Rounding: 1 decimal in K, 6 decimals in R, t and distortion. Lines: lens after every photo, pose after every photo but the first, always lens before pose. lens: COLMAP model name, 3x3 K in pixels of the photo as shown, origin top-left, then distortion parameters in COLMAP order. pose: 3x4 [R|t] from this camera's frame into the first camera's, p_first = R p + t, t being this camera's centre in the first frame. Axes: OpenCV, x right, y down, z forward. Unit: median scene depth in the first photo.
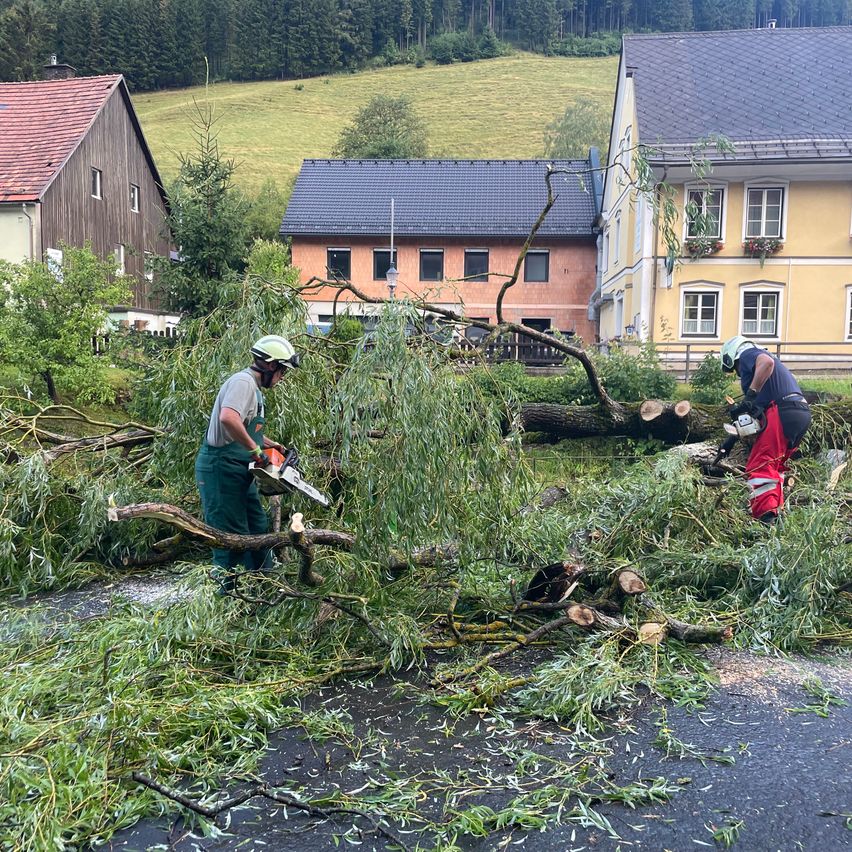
lens RADIAL K [[974.6, 0, 423.8], [0, 974.6, 433.3], [0, 0, 1]] dist [0.072958, 0.000000]
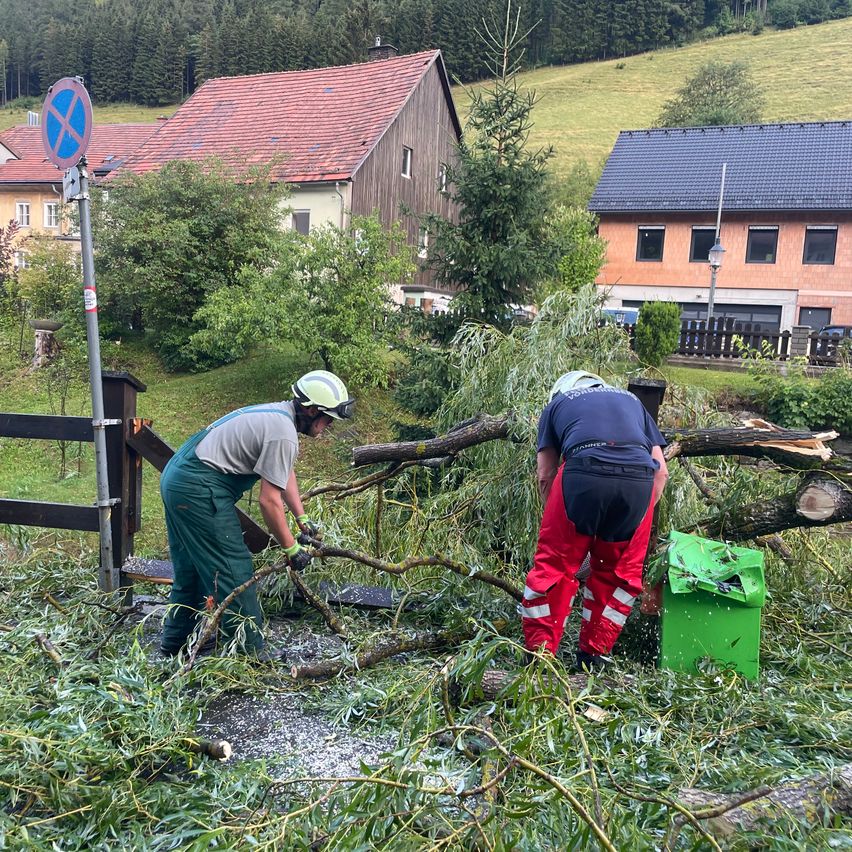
lens RADIAL K [[875.2, 0, 422.1], [0, 875.2, 434.6], [0, 0, 1]] dist [0.021238, 0.000000]
pose [[0.947334, 0.077100, -0.310828, -0.018049], [-0.068896, 0.996926, 0.037305, -0.011417], [0.312749, -0.013926, 0.949734, 0.138022]]
